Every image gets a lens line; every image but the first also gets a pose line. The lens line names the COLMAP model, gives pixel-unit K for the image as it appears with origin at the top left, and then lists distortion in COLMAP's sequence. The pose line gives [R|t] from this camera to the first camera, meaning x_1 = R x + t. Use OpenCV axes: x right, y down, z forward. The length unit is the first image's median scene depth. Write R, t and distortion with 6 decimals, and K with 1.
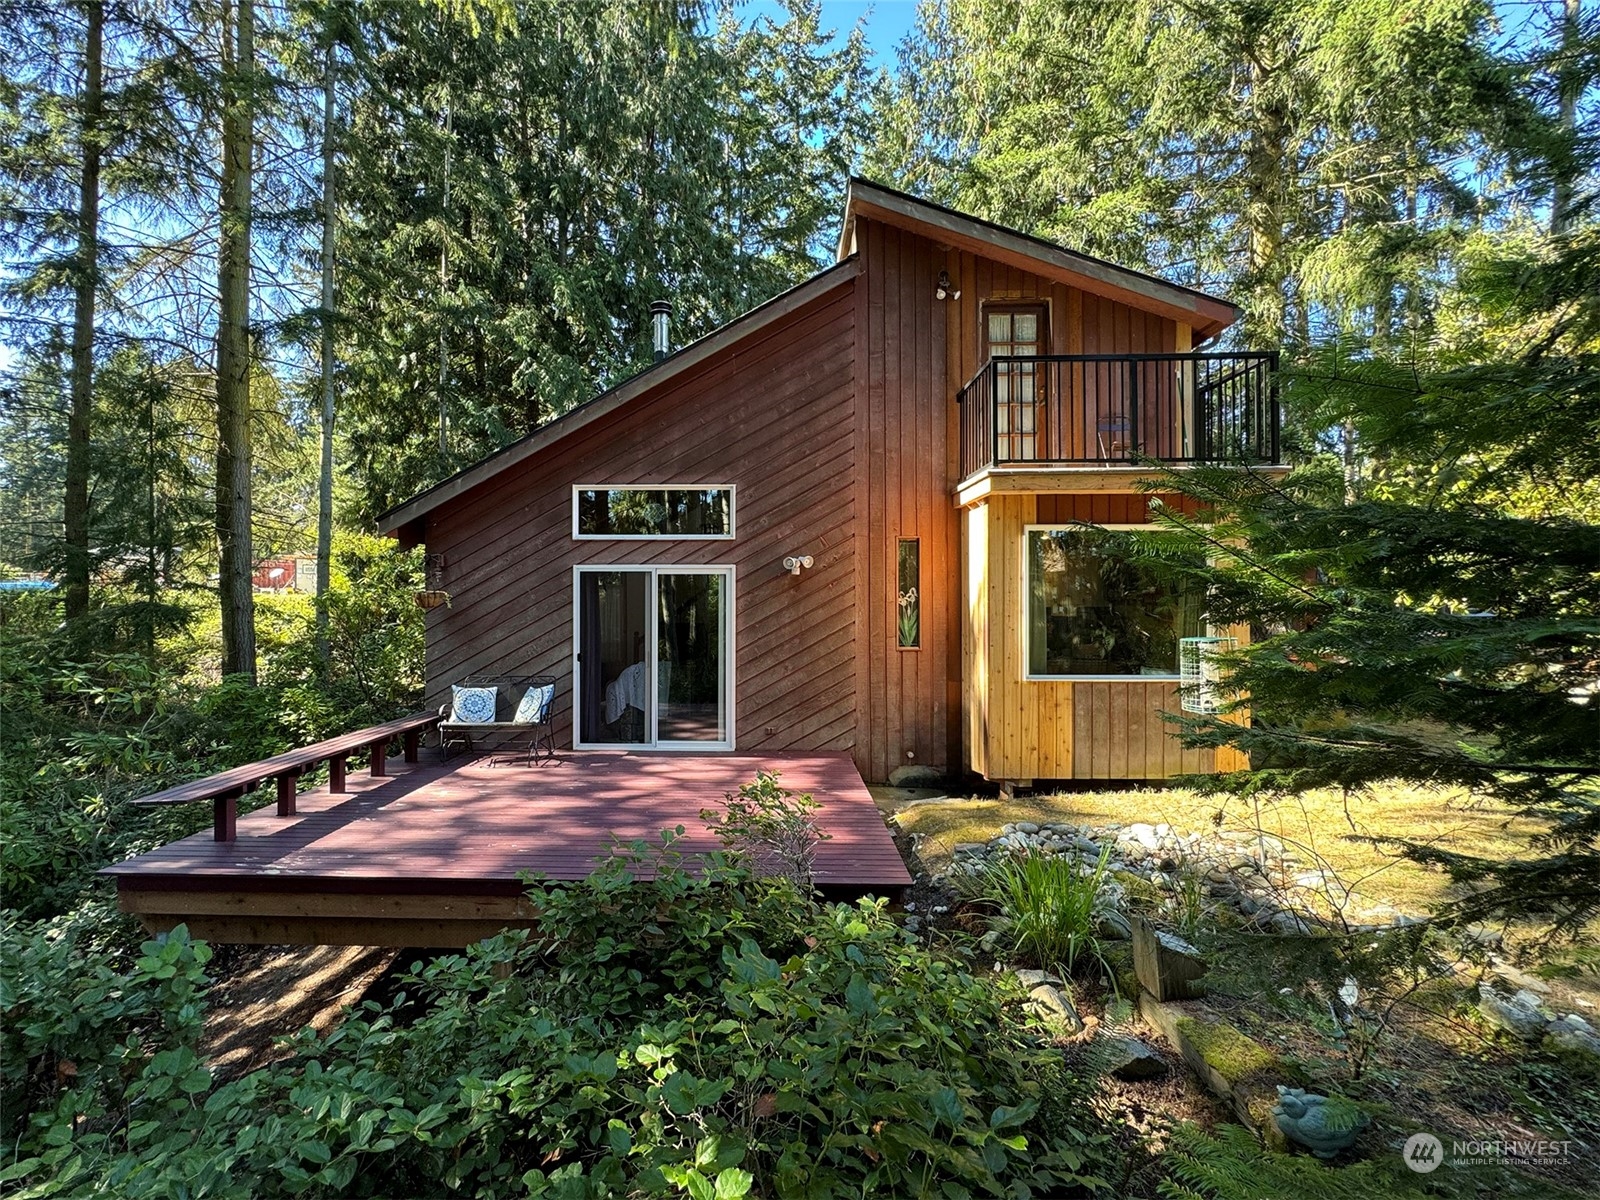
lens RADIAL K [[724.7, 0, 771.5], [0, 724.7, 595.0], [0, 0, 1]] dist [0.001828, 0.000099]
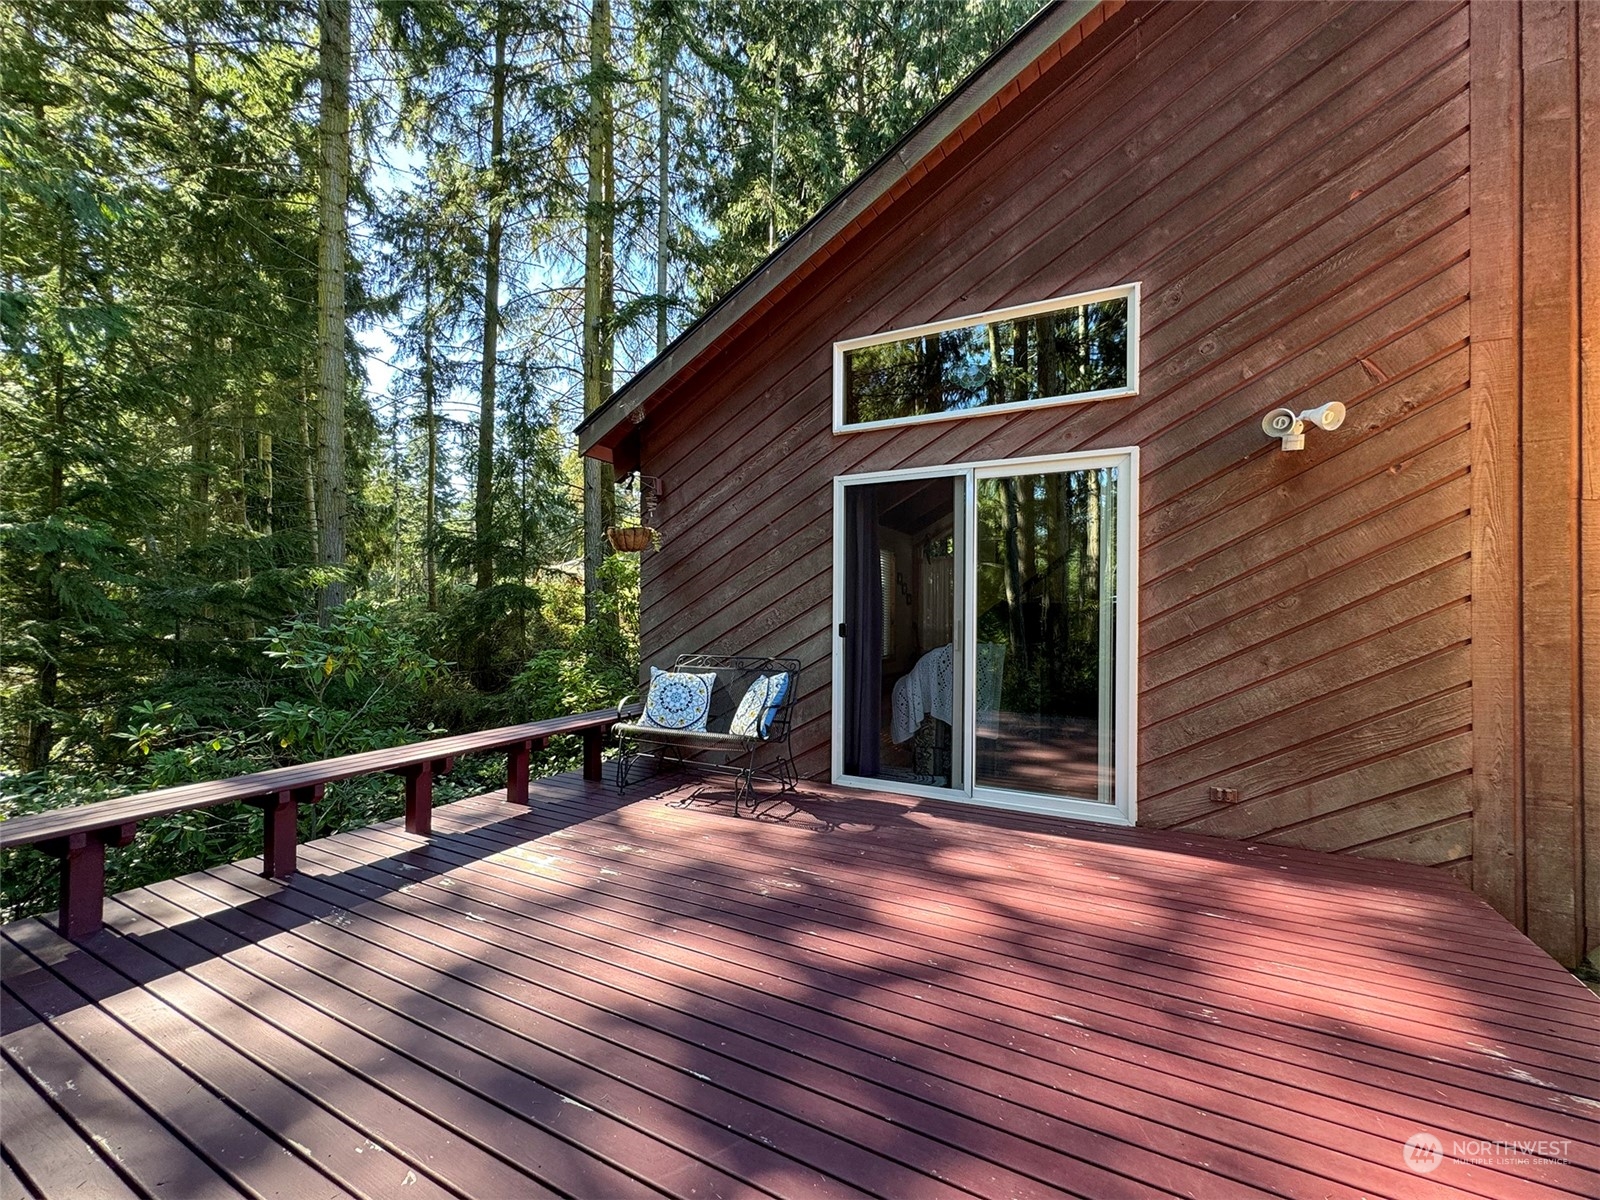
lens RADIAL K [[642.6, 0, 804.0], [0, 642.6, 612.3], [0, 0, 1]] dist [0.000655, 0.000030]
pose [[0.902084, 0.004066, -0.431542, -0.066501], [-0.002227, 0.999986, 0.004768, 0.068847], [0.431555, -0.003341, 0.902080, 0.511538]]
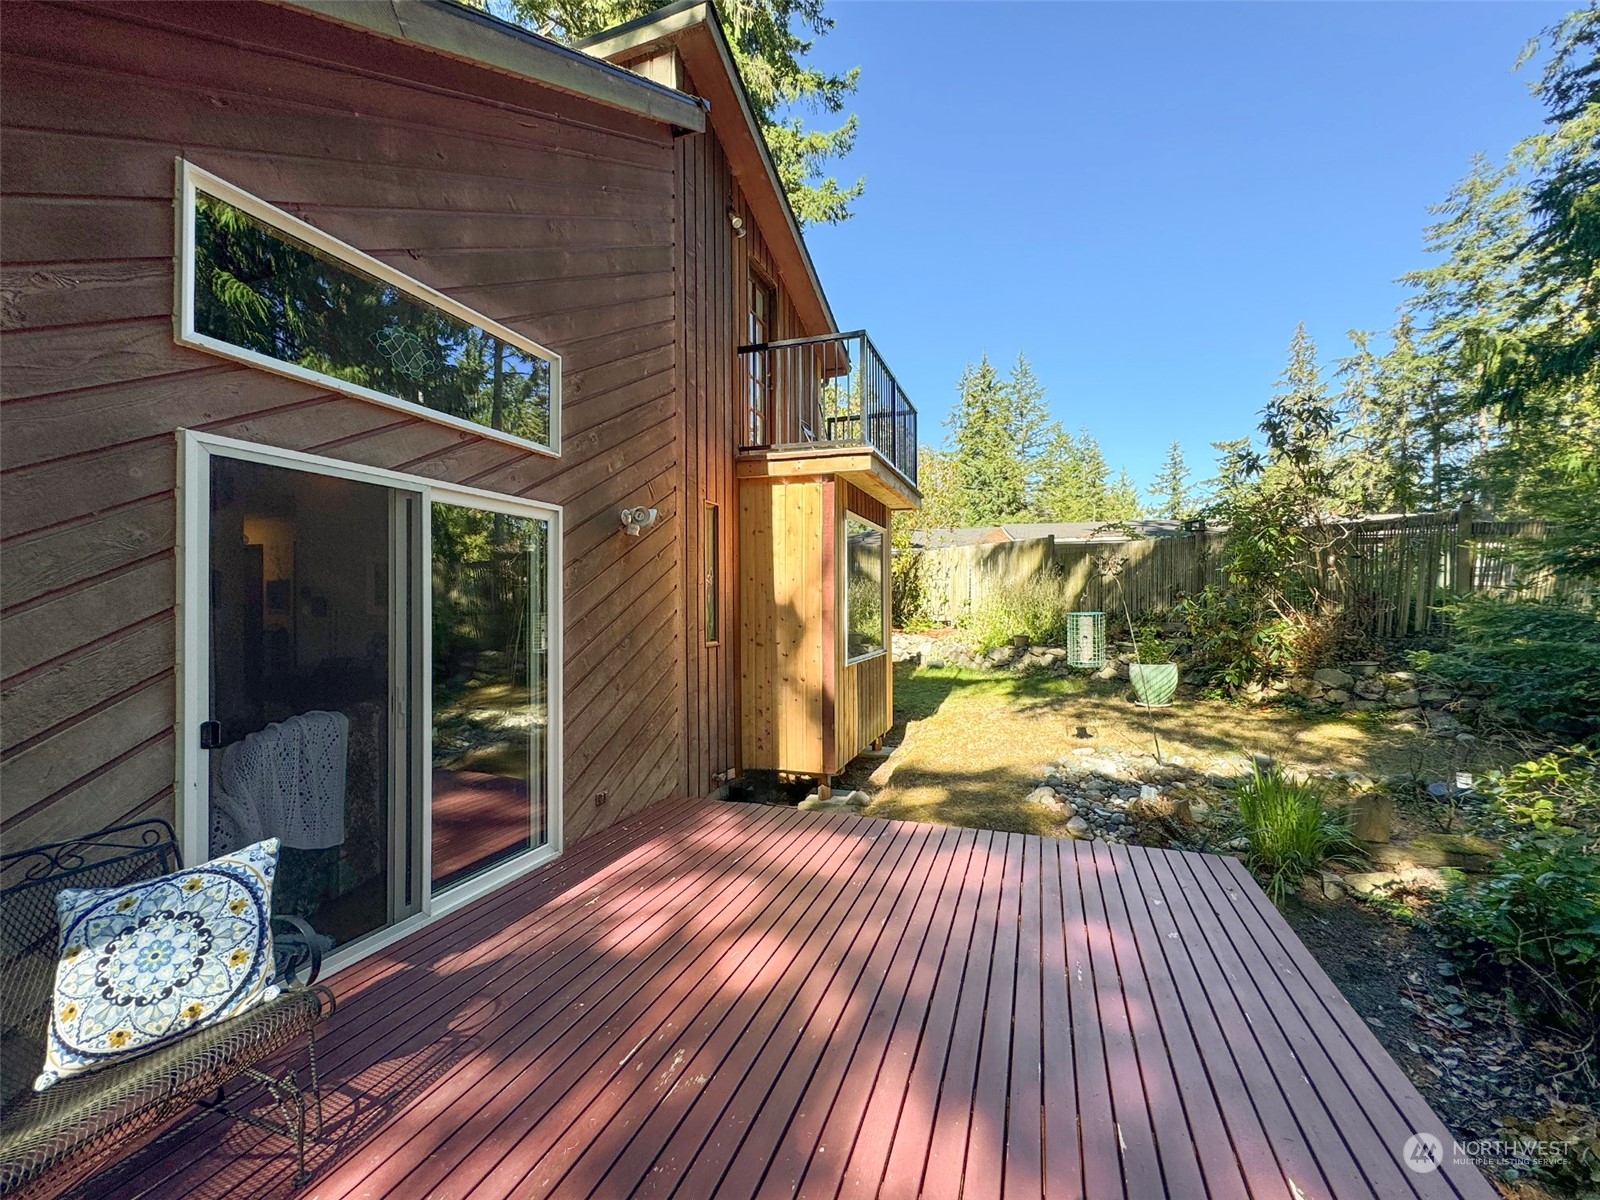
lens RADIAL K [[642.6, 0, 801.0], [0, 642.6, 598.4], [0, 0, 1]] dist [0.000655, 0.000030]
pose [[0.324365, 0.008890, 0.945890, -0.441227], [-0.009134, 0.999939, -0.006266, 0.027879], [-0.945888, -0.006607, 0.324426, 0.677121]]
